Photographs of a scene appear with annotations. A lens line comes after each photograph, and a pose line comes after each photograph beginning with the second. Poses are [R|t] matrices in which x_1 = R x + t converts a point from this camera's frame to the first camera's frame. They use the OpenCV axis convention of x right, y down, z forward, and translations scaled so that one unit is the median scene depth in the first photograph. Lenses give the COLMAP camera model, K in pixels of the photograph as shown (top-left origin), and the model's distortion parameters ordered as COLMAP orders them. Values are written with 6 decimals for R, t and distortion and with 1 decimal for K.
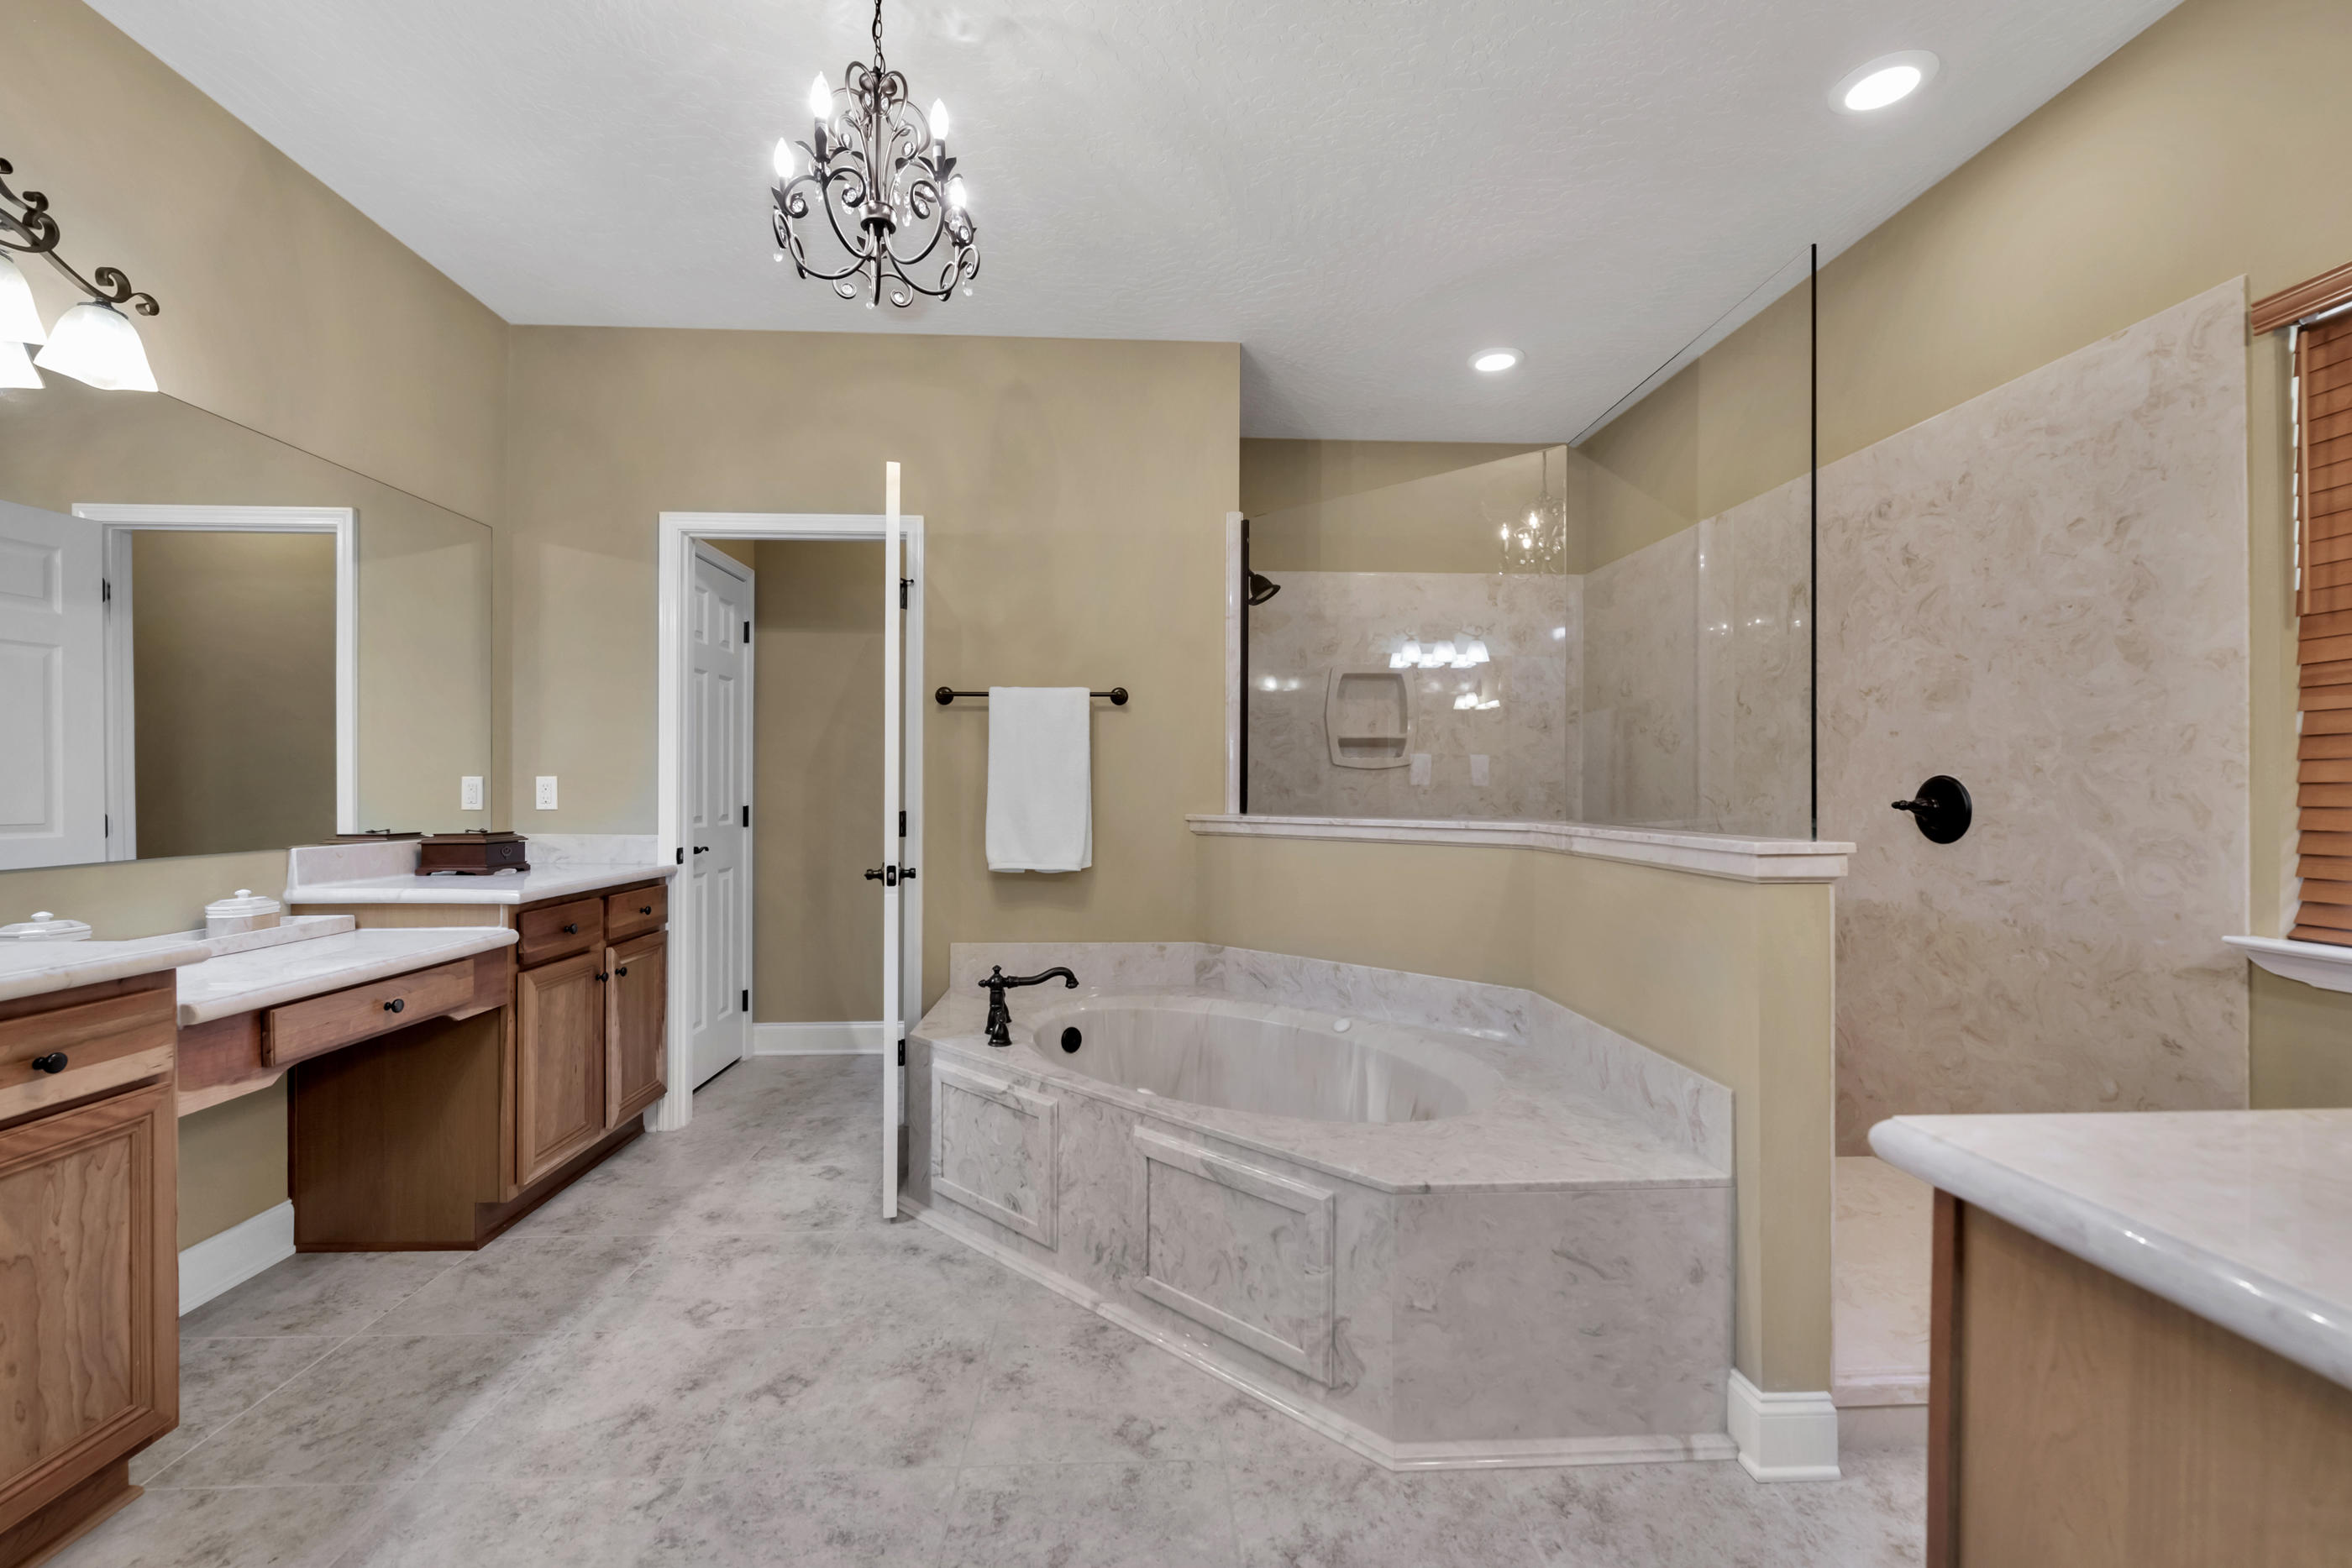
lens RADIAL K [[963.4, 0, 1177.9], [0, 963.4, 774.0], [0, 0, 1]] dist [0.001611, -0.003173]
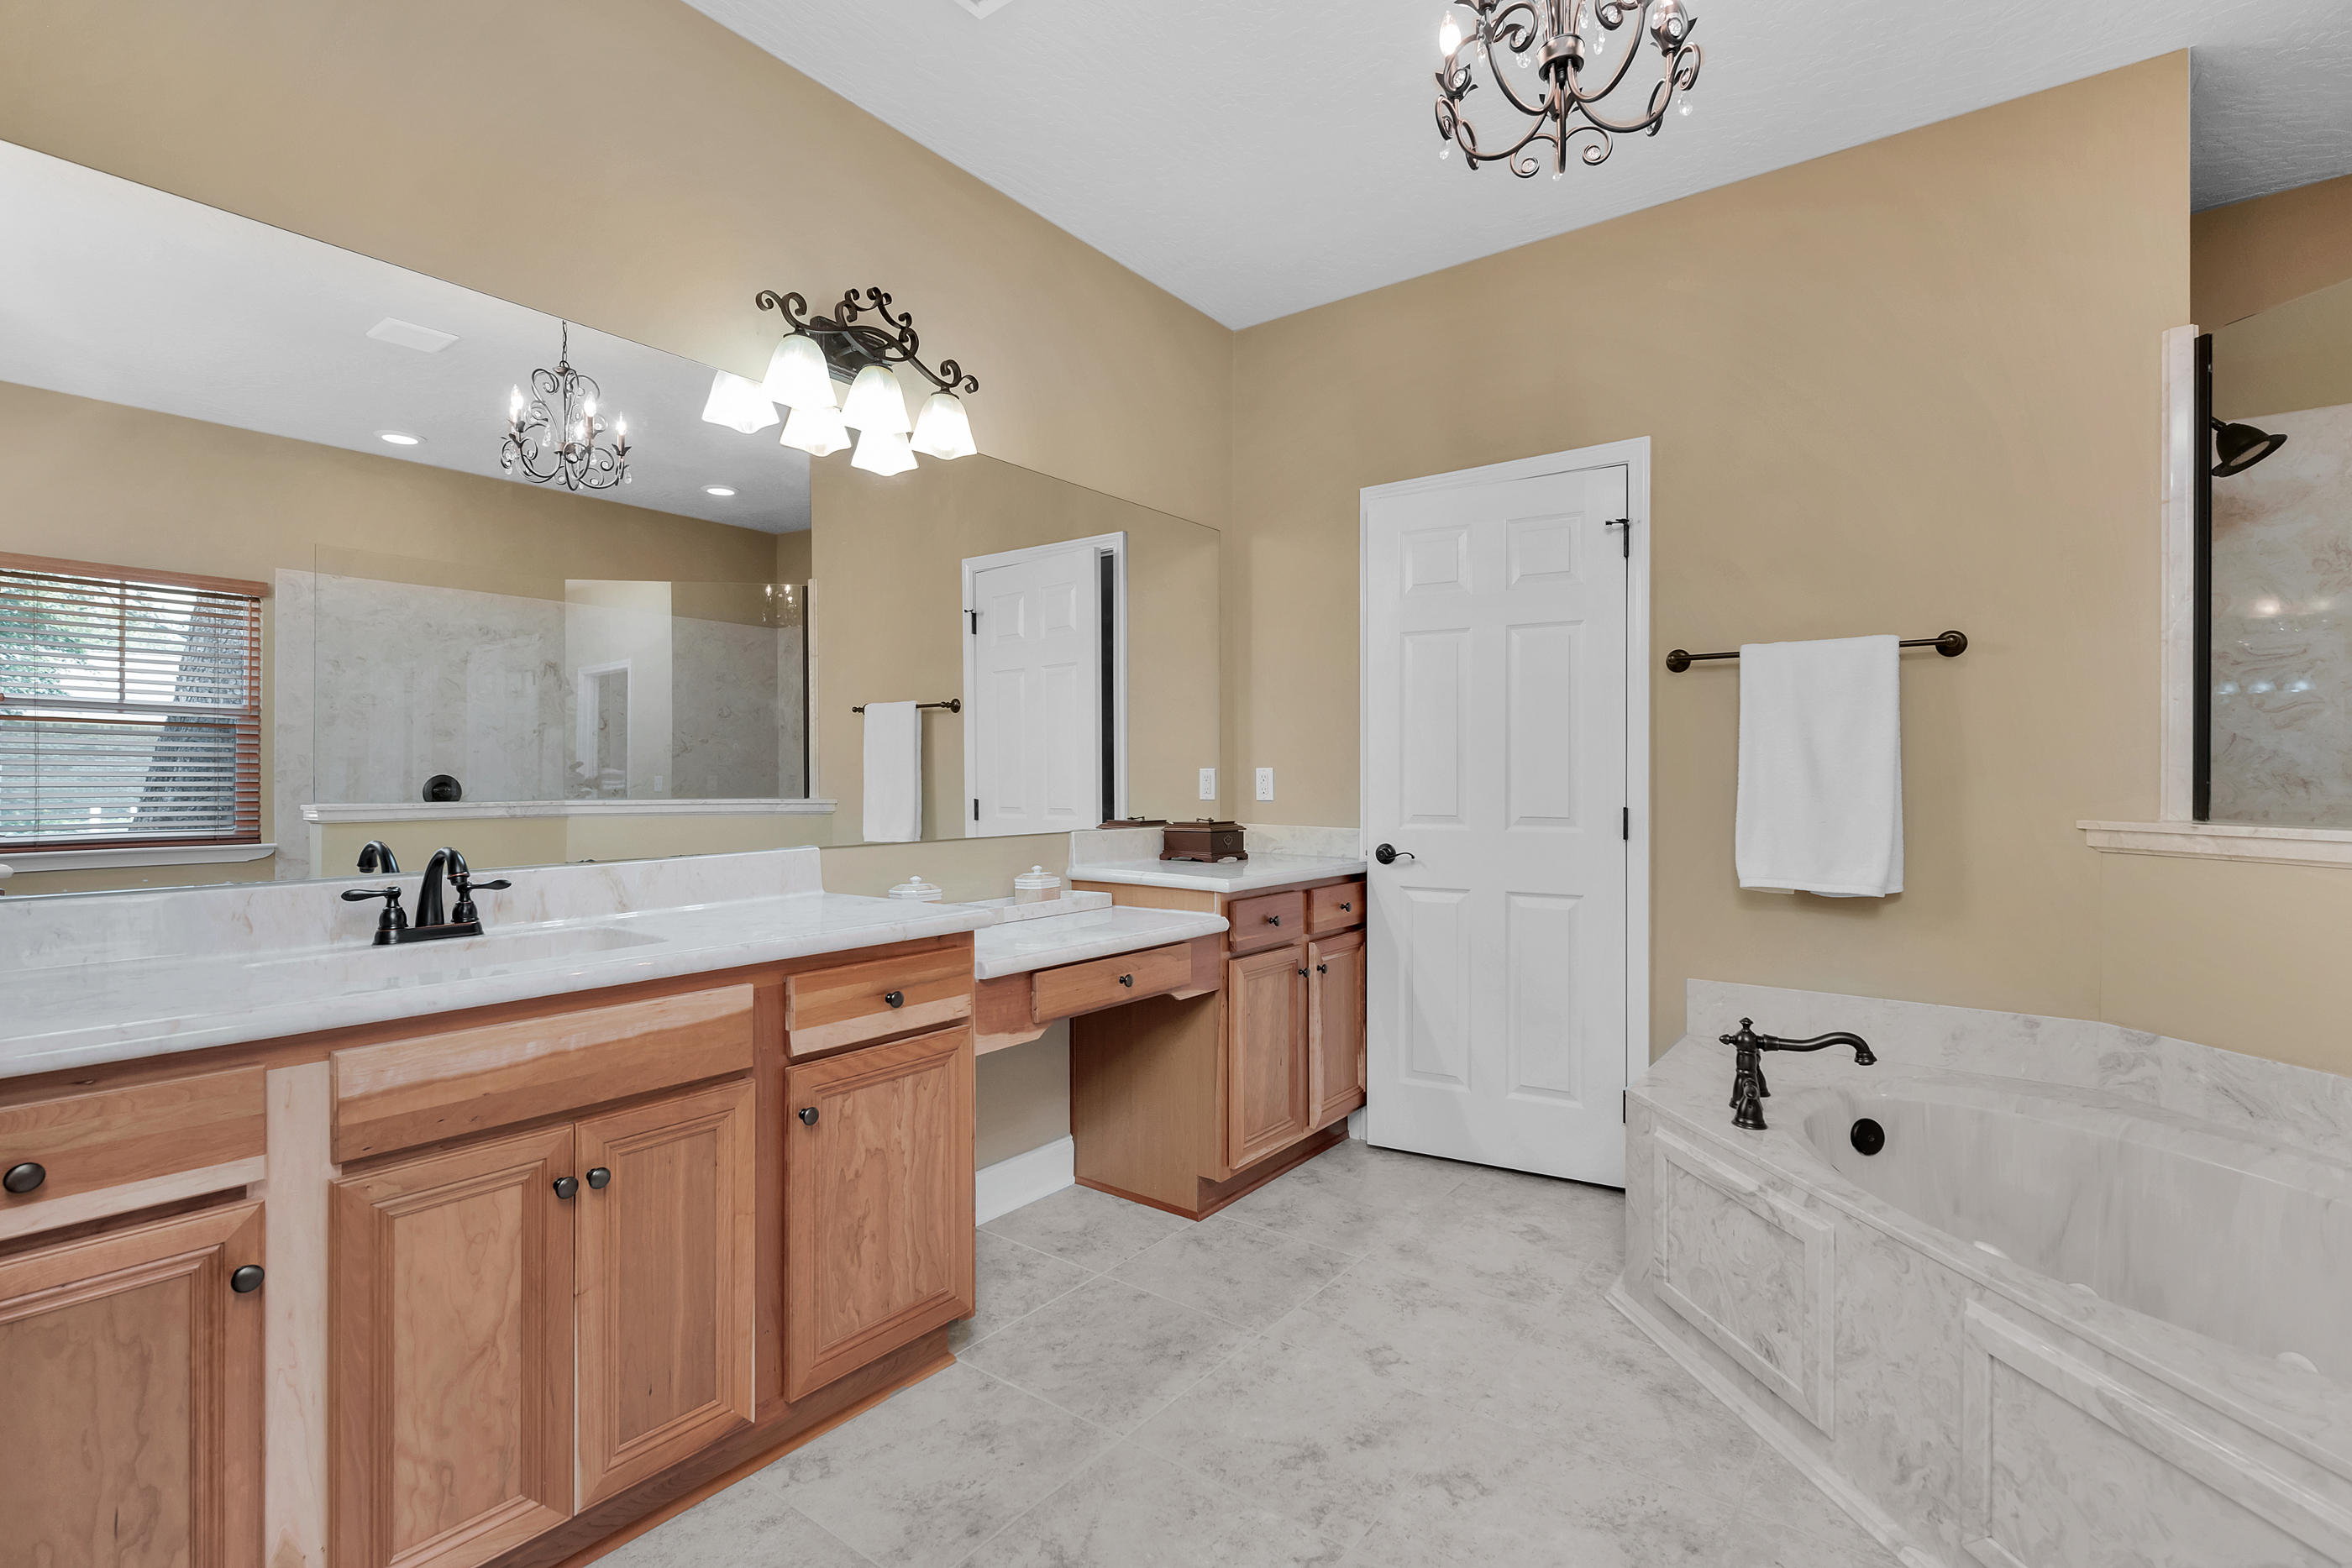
lens RADIAL K [[1083.6, 0, 1188.8], [0, 1083.6, 775.3], [0, 0, 1]] dist [0.003818, -0.003946]
pose [[0.771694, -0.002894, -0.635988, 0.016021], [0.010165, 0.999918, 0.007784, 0.001049], [0.635913, -0.012472, 0.771660, 0.104552]]
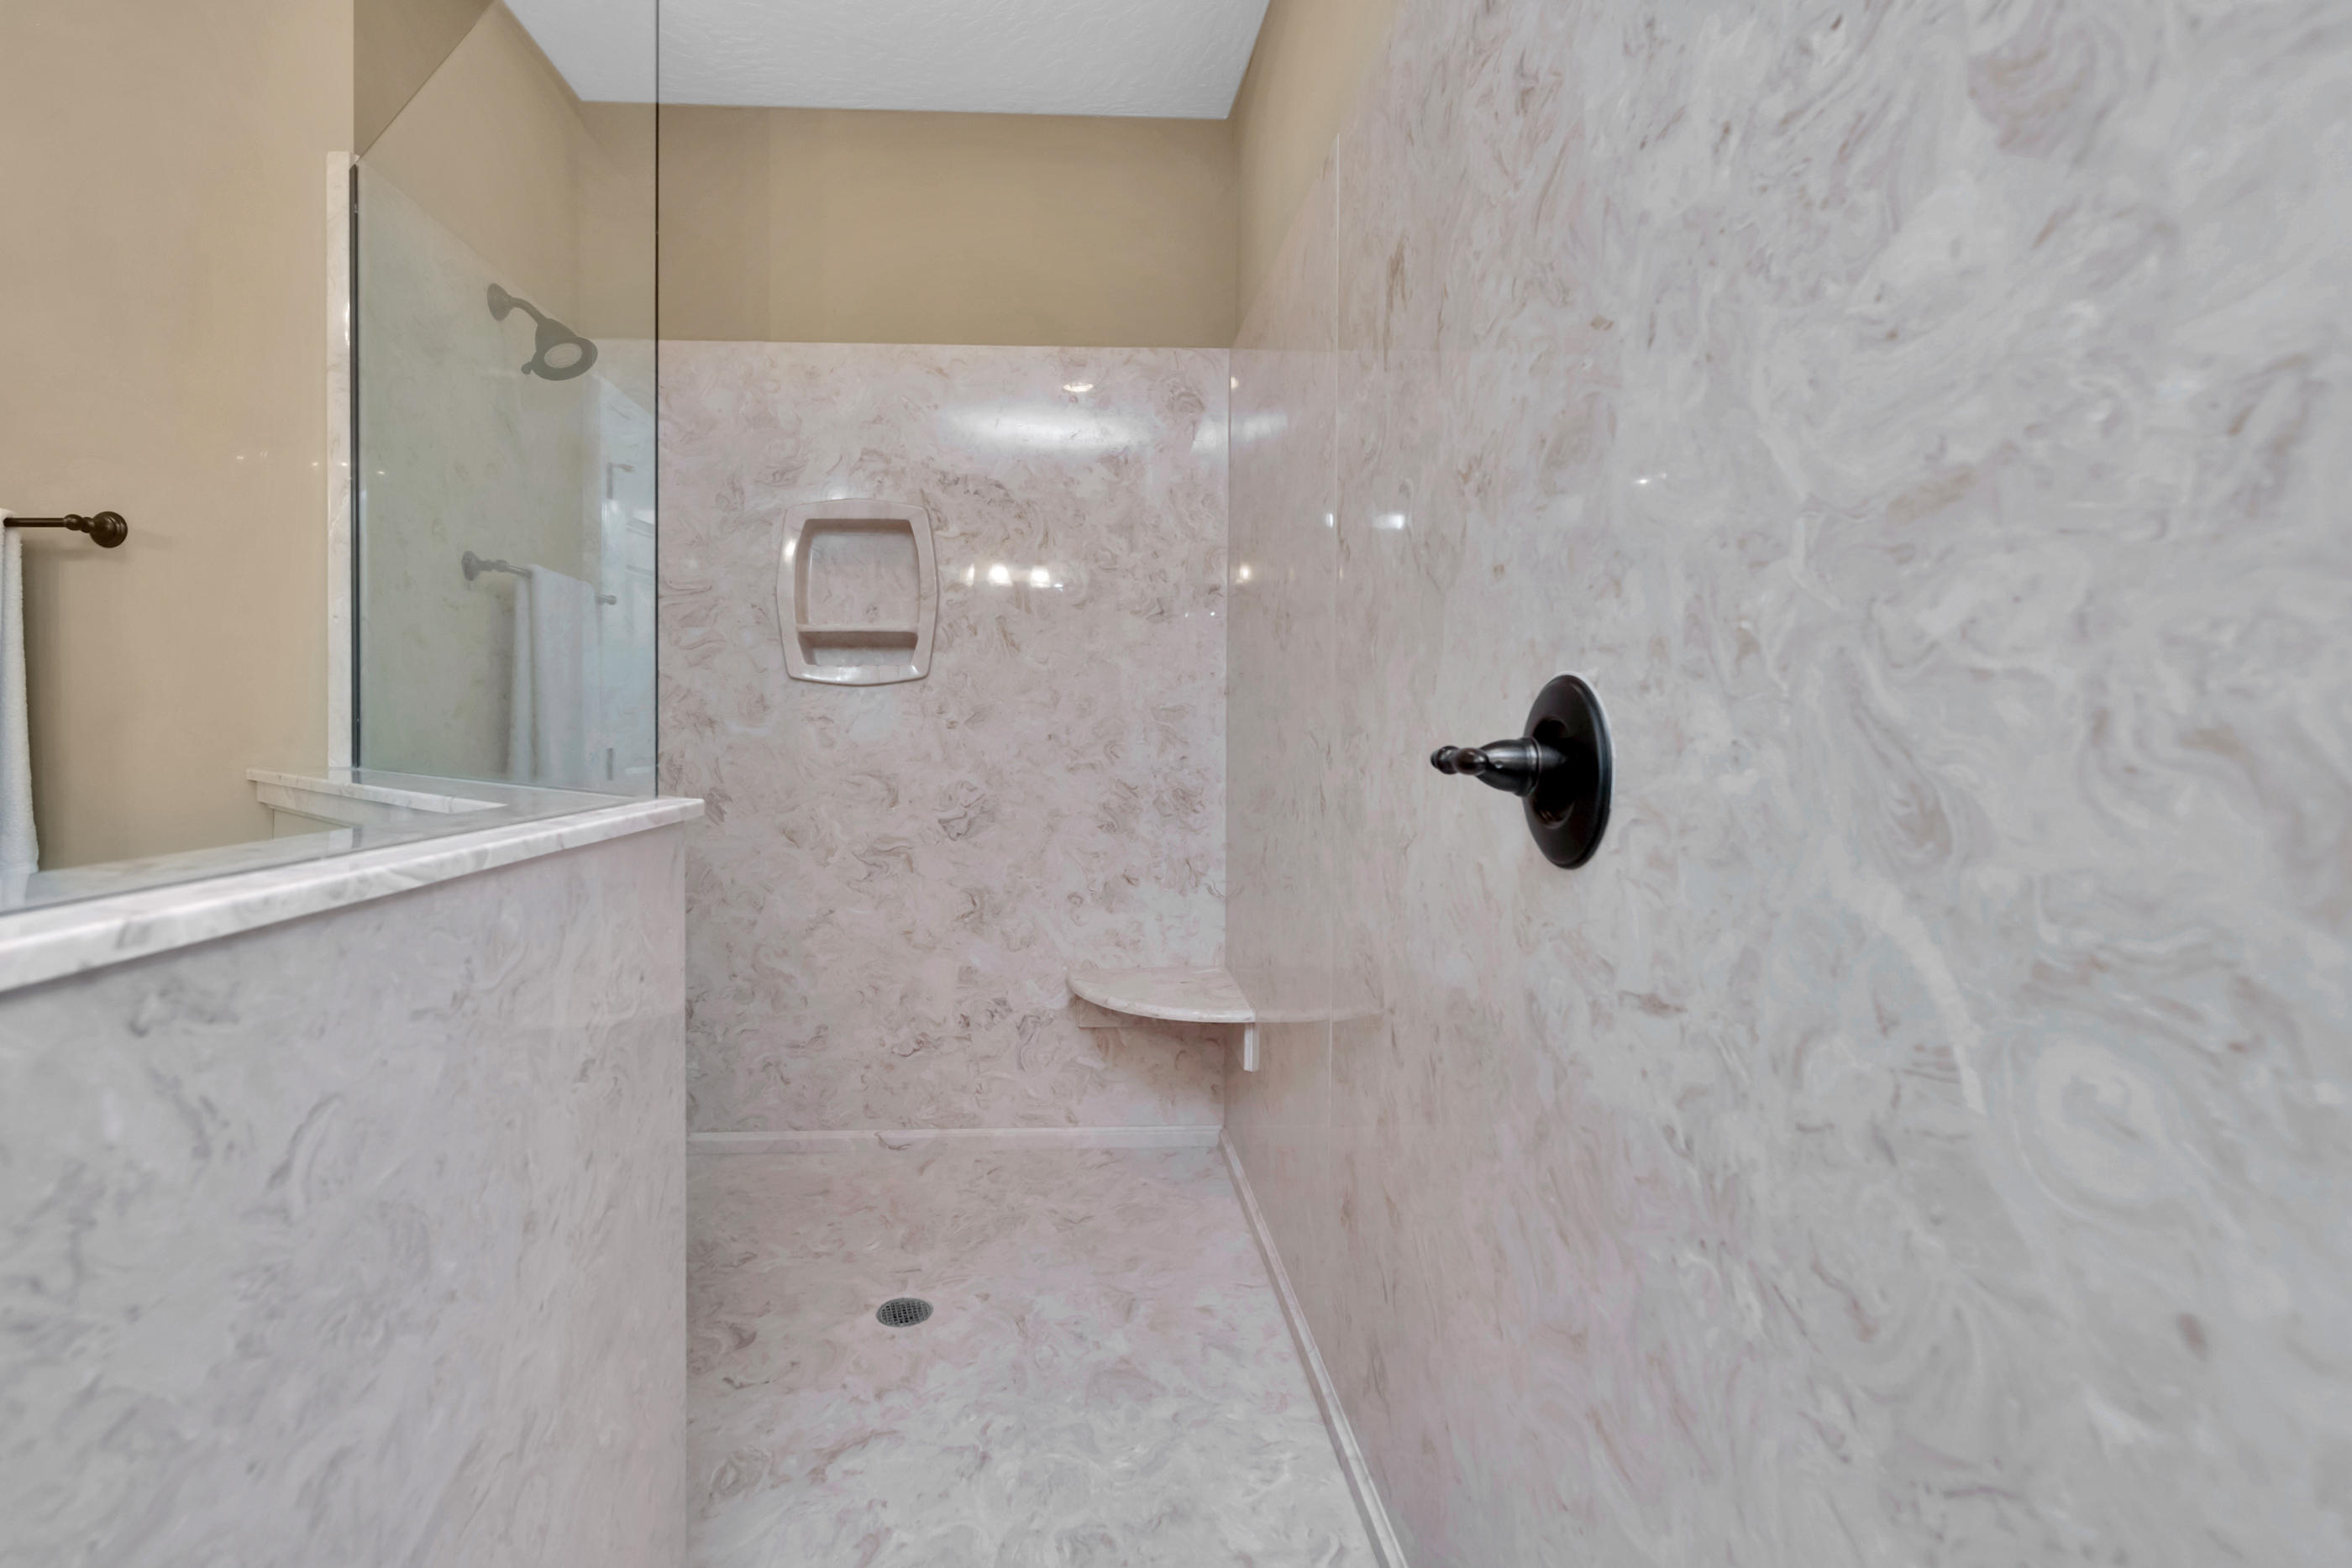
lens RADIAL K [[1083.6, 0, 1127.0], [0, 1083.6, 730.4], [0, 0, 1]] dist [0.003818, -0.003946]
pose [[0.999967, 0.001146, -0.008041, 0.727278], [-0.000966, 0.999749, 0.022380, 0.014800], [0.008065, -0.022371, 0.999717, 0.688445]]
